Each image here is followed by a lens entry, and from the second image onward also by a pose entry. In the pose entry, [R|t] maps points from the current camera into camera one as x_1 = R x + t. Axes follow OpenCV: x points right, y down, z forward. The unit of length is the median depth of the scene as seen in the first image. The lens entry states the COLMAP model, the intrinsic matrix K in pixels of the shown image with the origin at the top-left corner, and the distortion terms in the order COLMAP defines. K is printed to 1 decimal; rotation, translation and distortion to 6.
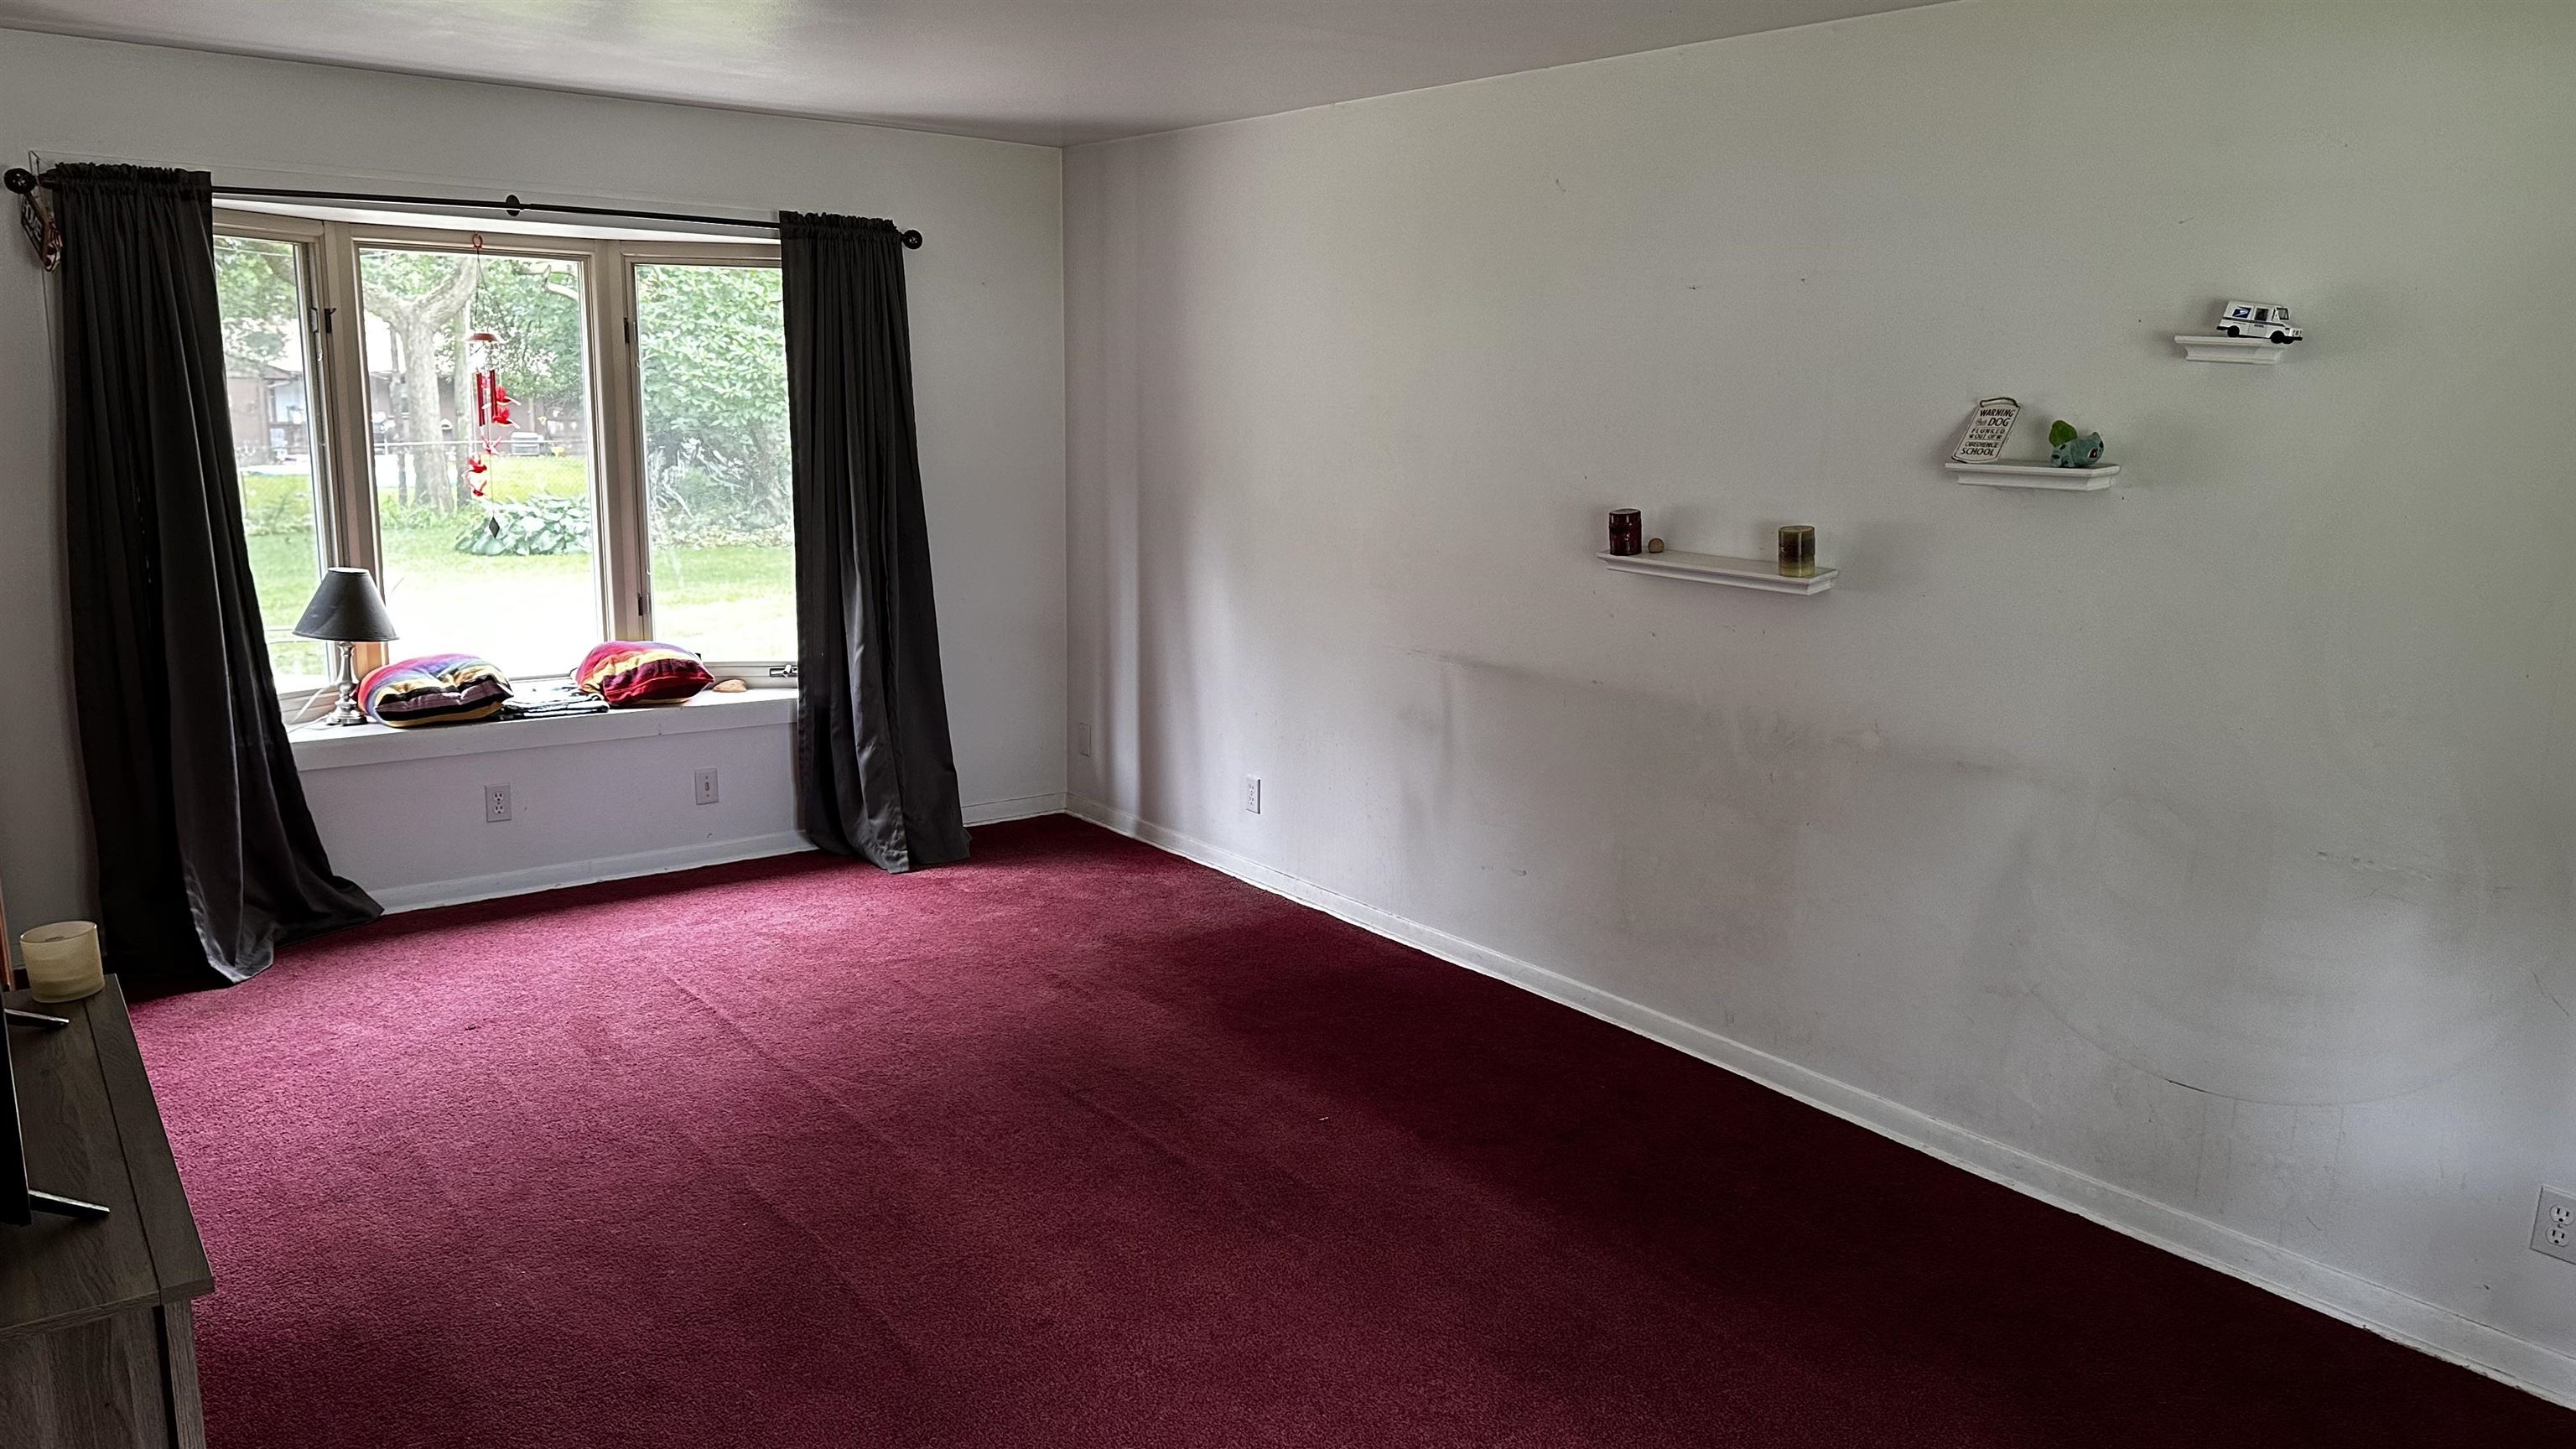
lens RADIAL K [[1772.6, 0, 1288.0], [0, 1772.6, 724.5], [0, 0, 1]] dist [0.114961, -0.123707]
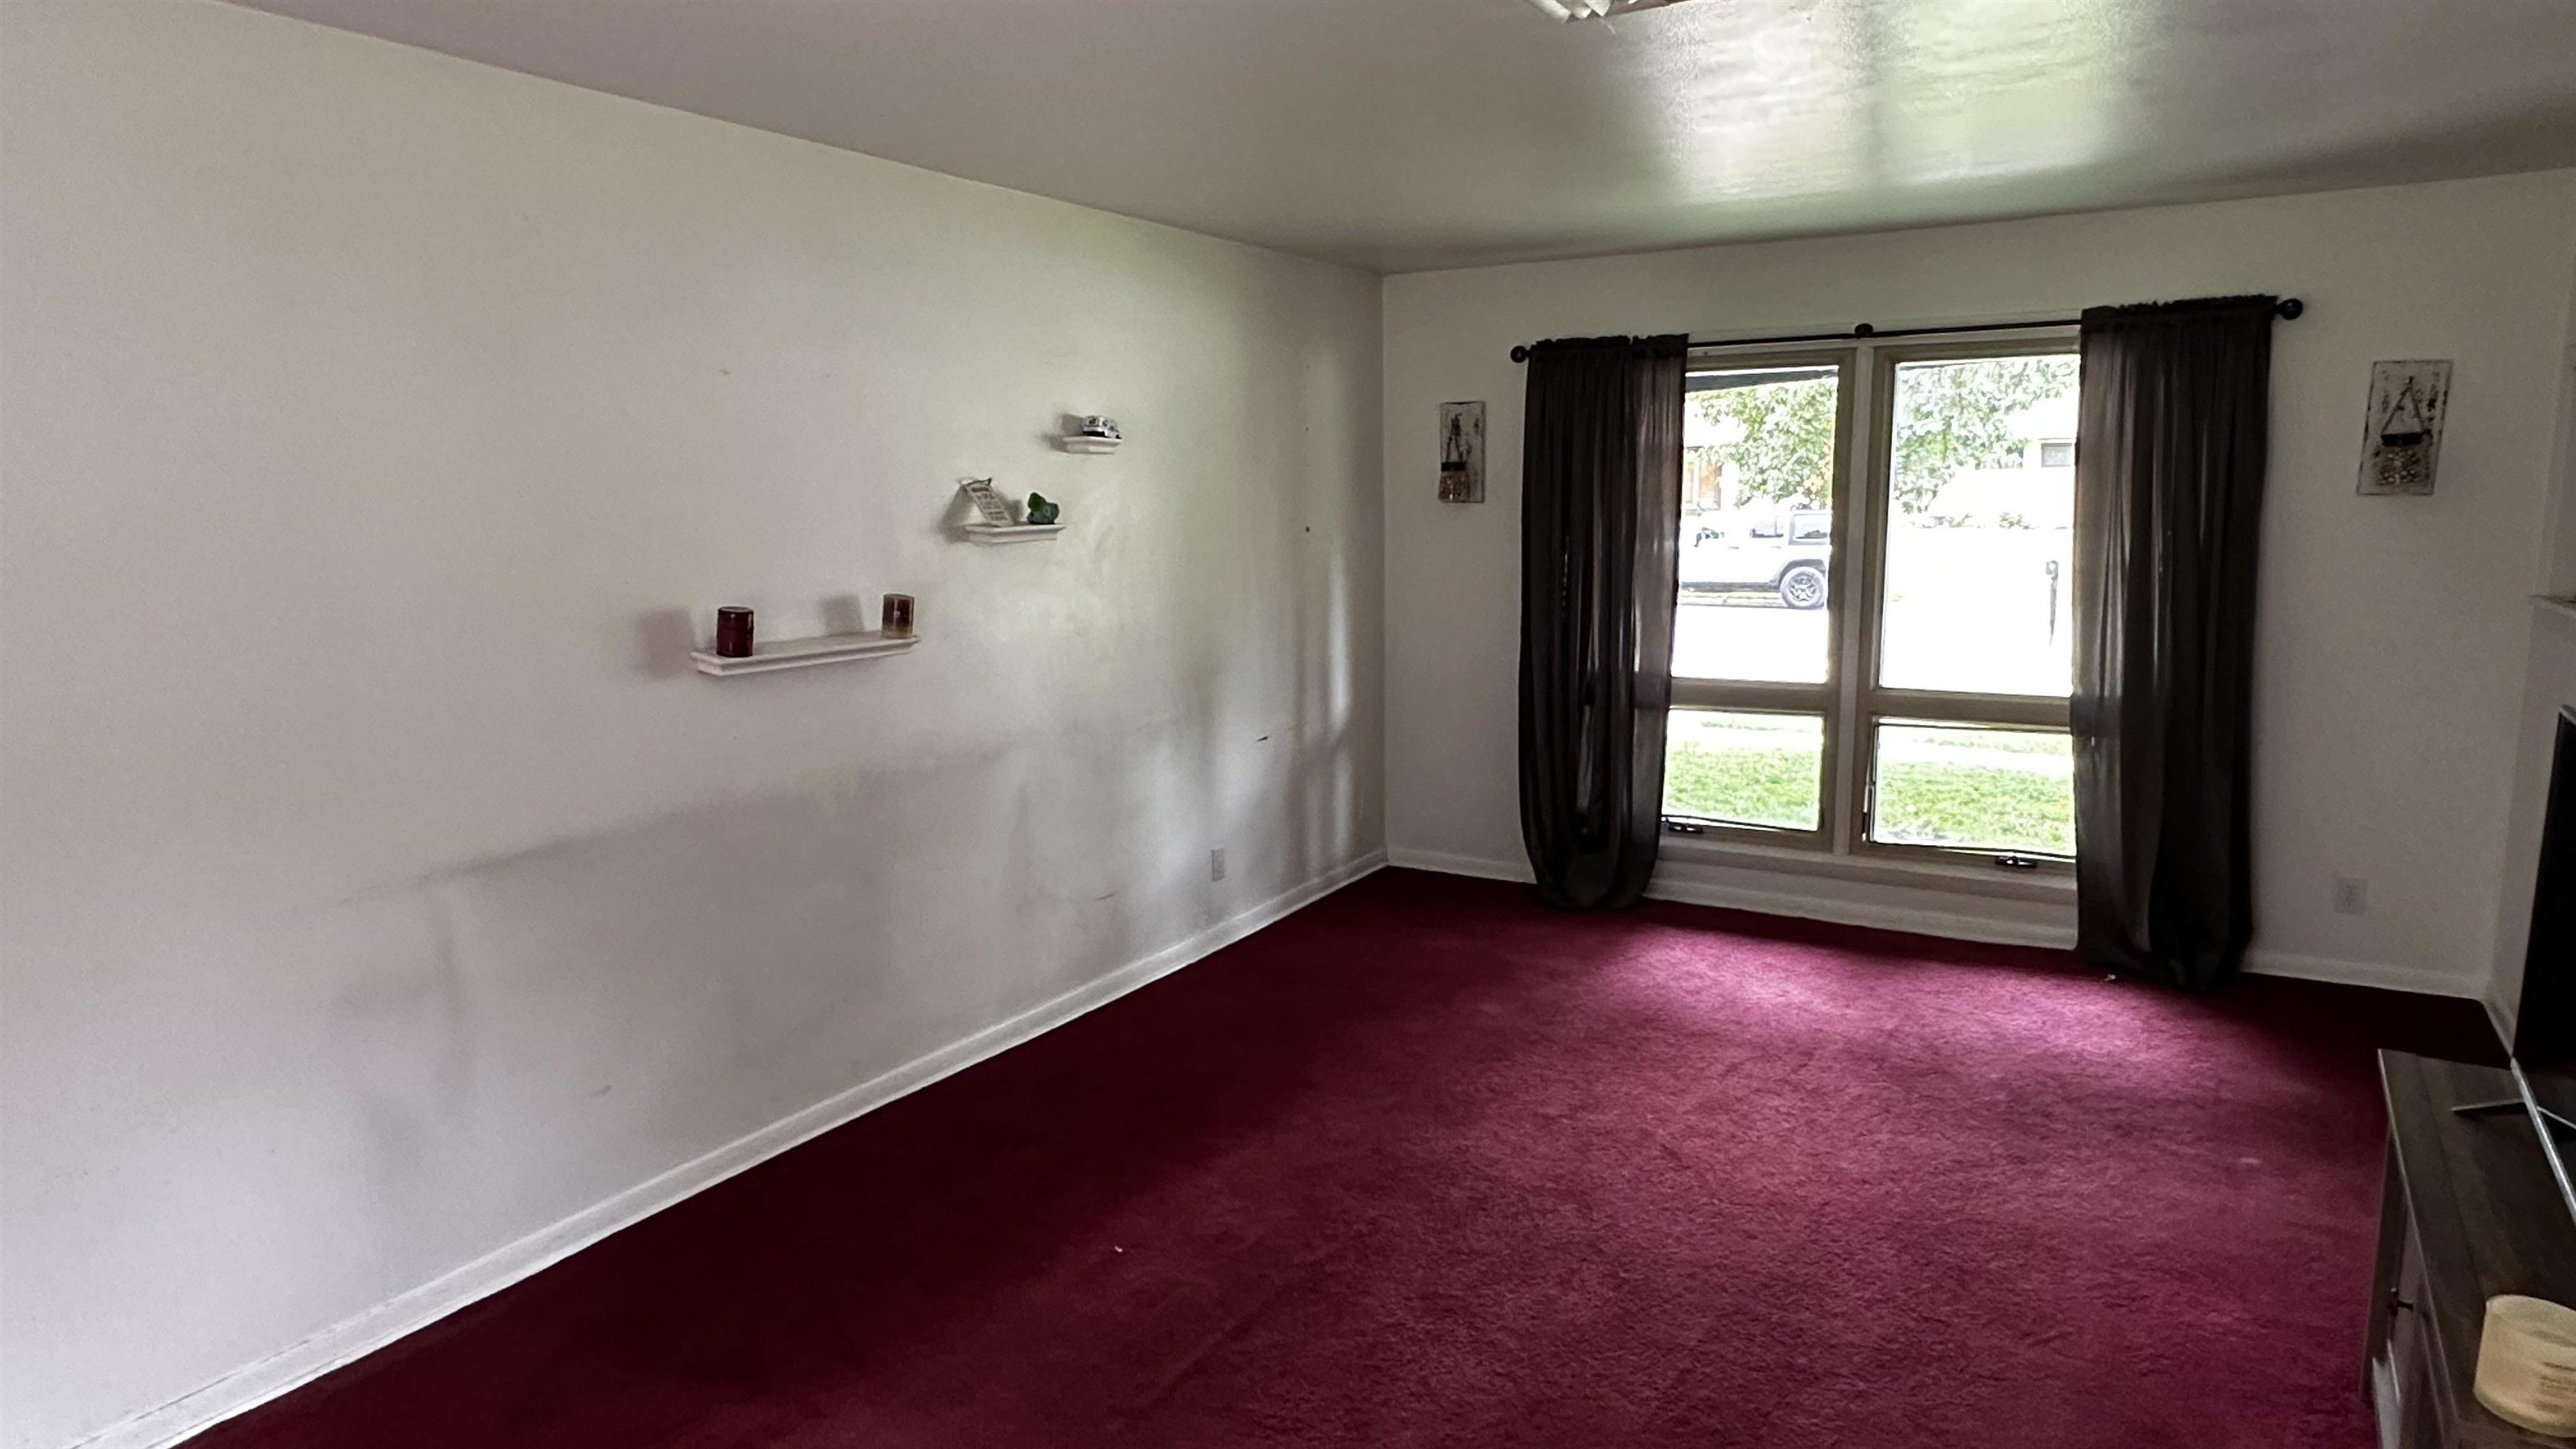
lens RADIAL K [[1505.5, 0, 1278.0], [0, 1505.5, 713.3], [0, 0, 1]] dist [-0.001595, -0.000644]
pose [[-0.346110, -0.159999, 0.924450, -0.693053], [0.184982, 0.954370, 0.234434, -0.218642], [-0.919777, 0.252146, -0.300720, 1.081598]]
